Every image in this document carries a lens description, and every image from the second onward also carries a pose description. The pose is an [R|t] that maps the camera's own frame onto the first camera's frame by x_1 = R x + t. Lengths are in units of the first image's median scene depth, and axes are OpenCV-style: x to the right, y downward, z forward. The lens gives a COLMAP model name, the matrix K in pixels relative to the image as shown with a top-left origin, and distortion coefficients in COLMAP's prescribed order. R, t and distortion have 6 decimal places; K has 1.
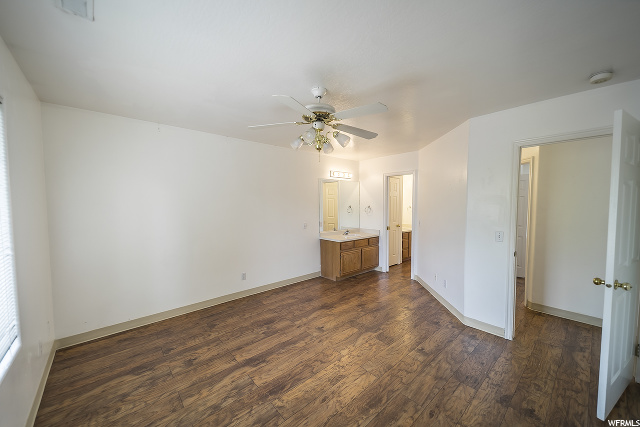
lens RADIAL K [[241.4, 0, 328.4], [0, 241.4, 214.1], [0, 0, 1]] dist [-0.000382, -0.000093]
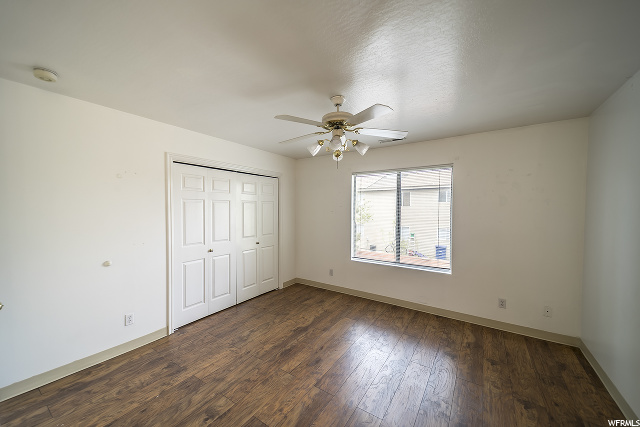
lens RADIAL K [[244.7, 0, 320.0], [0, 244.7, 213.5], [0, 0, 1]] dist [0.021276, -0.000152]
pose [[-0.976391, 0.002935, -0.215990, 0.238077], [-0.010655, 0.998036, 0.061732, -0.088751], [0.215747, 0.062576, -0.974442, 1.856597]]
